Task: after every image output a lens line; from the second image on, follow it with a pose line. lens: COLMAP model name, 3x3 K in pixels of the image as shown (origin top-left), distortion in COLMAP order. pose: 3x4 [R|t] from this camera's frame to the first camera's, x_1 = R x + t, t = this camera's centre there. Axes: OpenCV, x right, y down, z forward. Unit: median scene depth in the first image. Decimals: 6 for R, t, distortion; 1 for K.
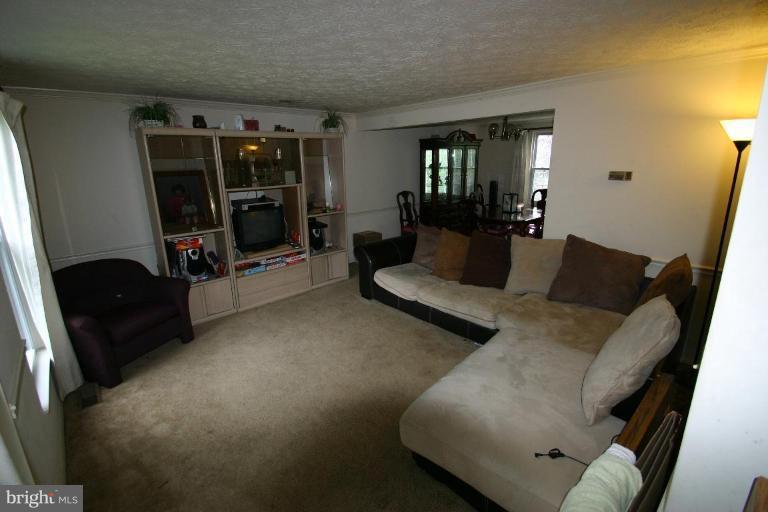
lens RADIAL K [[351.4, 0, 379.7], [0, 351.4, 250.8], [0, 0, 1]] dist [0.001800, -0.012896]
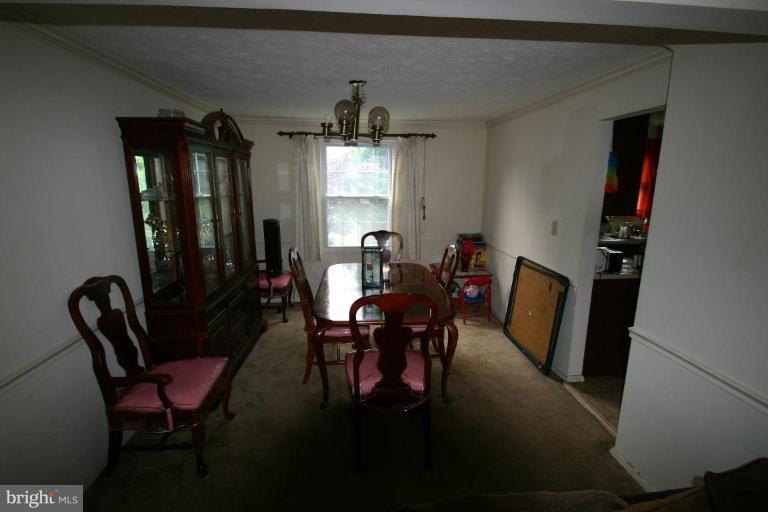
lens RADIAL K [[351.4, 0, 379.7], [0, 351.4, 250.8], [0, 0, 1]] dist [0.001800, -0.012896]
pose [[0.606620, -0.136404, 0.783203, -0.012839], [0.184884, 0.982364, 0.027890, -0.156452], [-0.773195, 0.127883, 0.621141, 0.615606]]
